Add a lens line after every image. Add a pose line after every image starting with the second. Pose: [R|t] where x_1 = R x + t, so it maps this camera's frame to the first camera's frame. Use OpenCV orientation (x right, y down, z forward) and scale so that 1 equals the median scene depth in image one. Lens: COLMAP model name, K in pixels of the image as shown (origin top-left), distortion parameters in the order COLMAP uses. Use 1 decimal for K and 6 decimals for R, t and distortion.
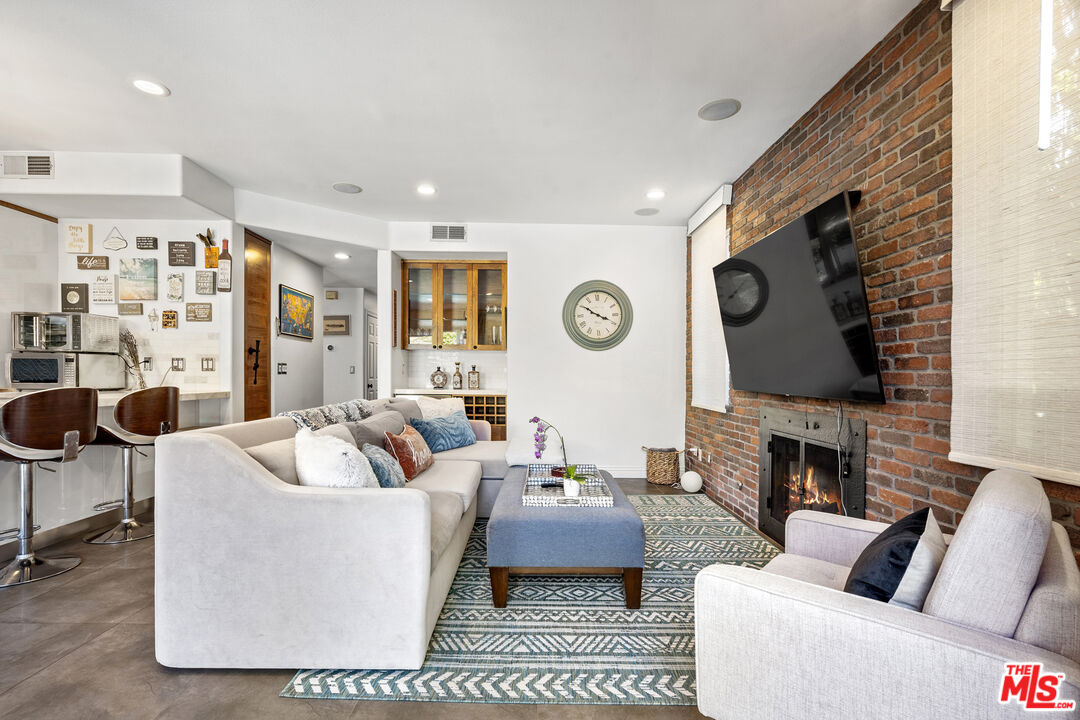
lens RADIAL K [[499.5, 0, 538.6], [0, 499.5, 381.0], [0, 0, 1]] dist [-0.001203, 0.000090]
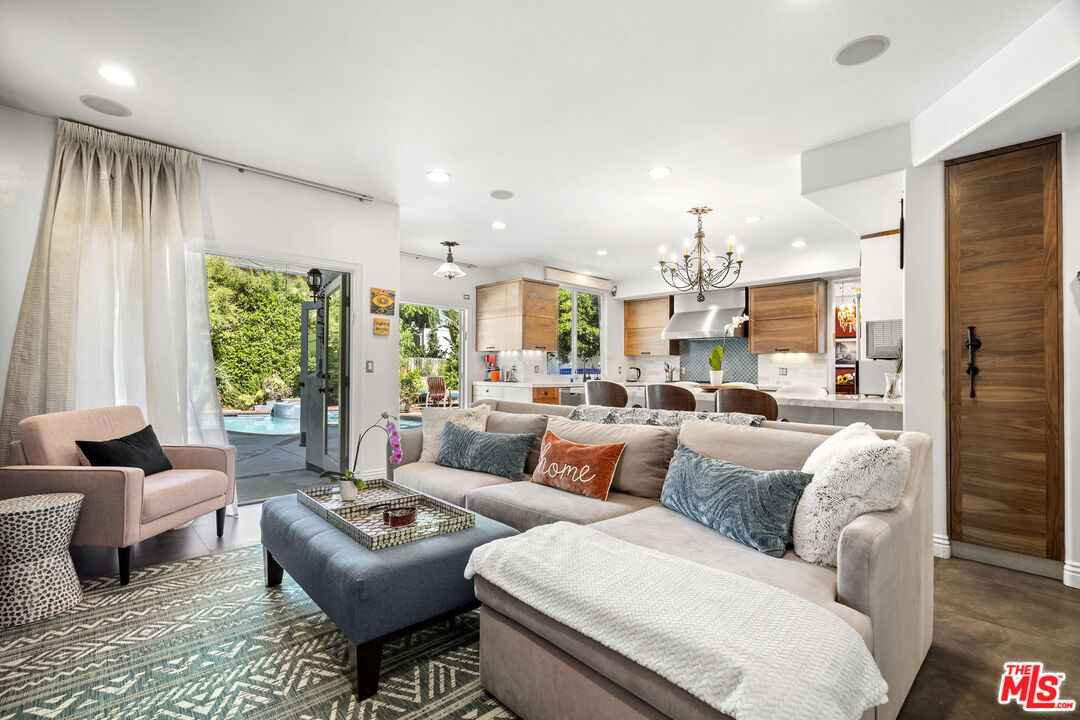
lens RADIAL K [[486.4, 0, 539.5], [0, 486.4, 360.6], [0, 0, 1]] dist [0.001372, 0.000618]
pose [[-0.731965, -0.033149, -0.680536, 0.267220], [-0.027954, 0.999436, -0.018616, -0.014439], [0.680769, 0.005398, -0.732478, 1.158746]]
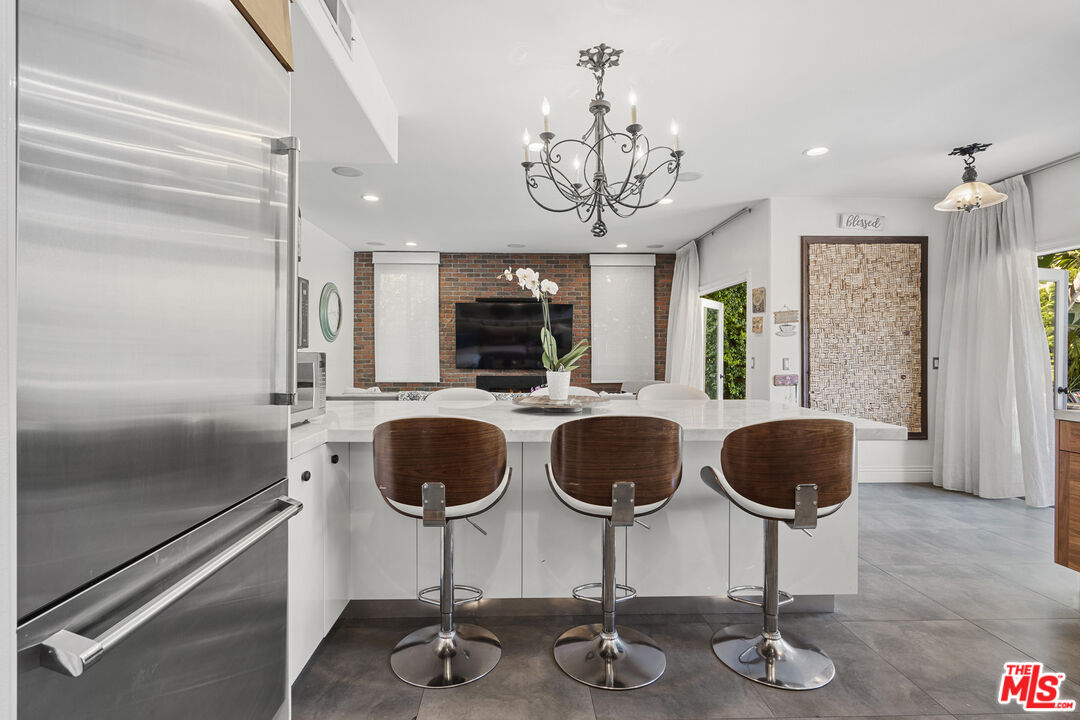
lens RADIAL K [[509.3, 0, 528.1], [0, 509.3, 357.8], [0, 0, 1]] dist [-0.000983, 0.000621]
pose [[-0.032873, -0.018657, 0.999285, -1.350386], [0.009355, 0.999776, 0.018974, -0.051350], [-0.999416, 0.009972, -0.032691, 0.696583]]
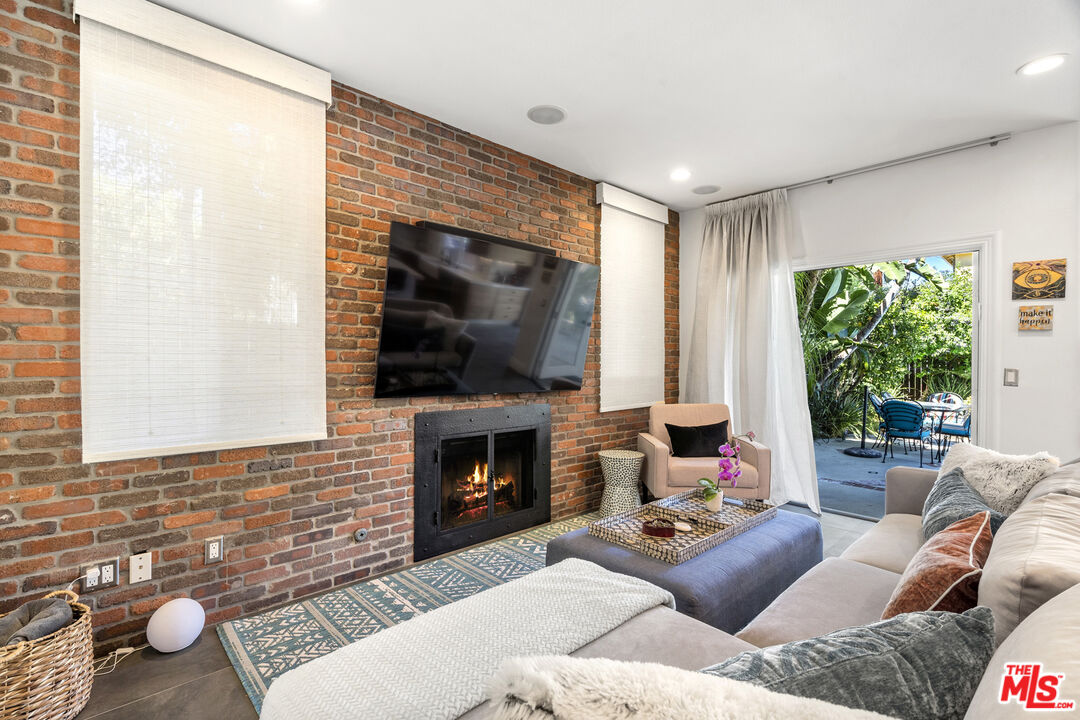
lens RADIAL K [[496.5, 0, 540.0], [0, 496.5, 360.0], [0, 0, 1]] dist [-0.000147, 0.000106]
pose [[-0.689173, -0.018335, 0.724365, -0.243647], [-0.006942, 0.999801, 0.018702, -0.047261], [-0.724563, 0.007860, -0.689163, 1.159148]]
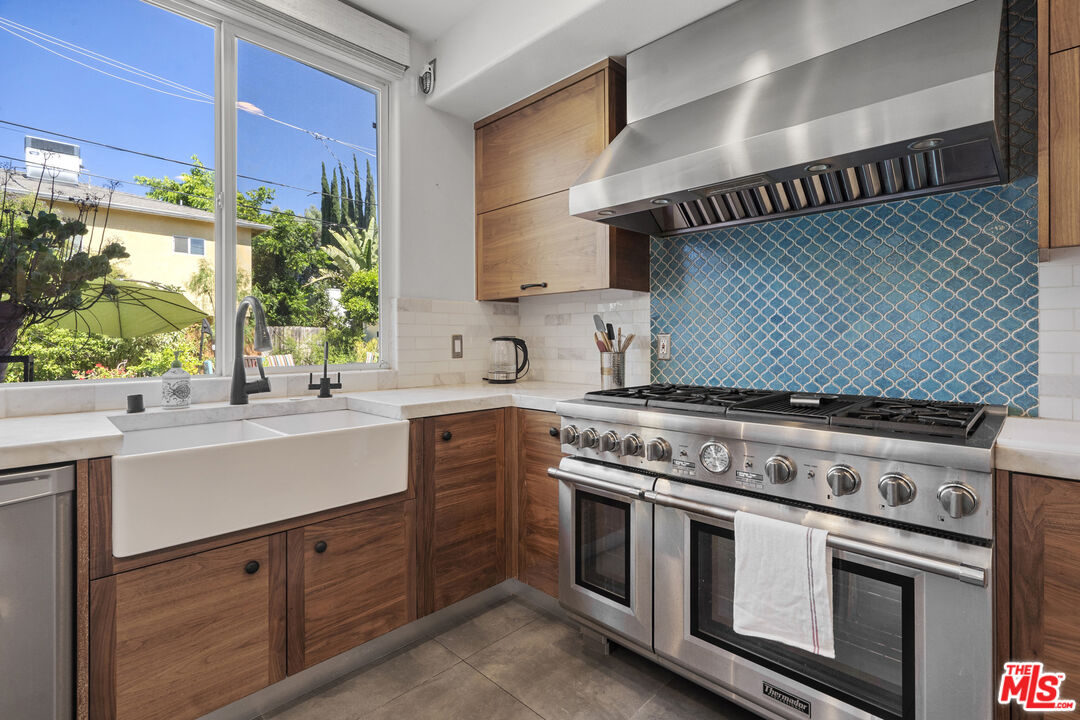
lens RADIAL K [[506.5, 0, 545.3], [0, 506.5, 340.2], [0, 0, 1]] dist [-0.000963, 0.000003]
pose [[-0.695852, -0.009342, -0.718125, -0.983913], [-0.013553, 0.999908, 0.000125, -0.031320], [0.718057, 0.009820, -0.695915, 0.422420]]
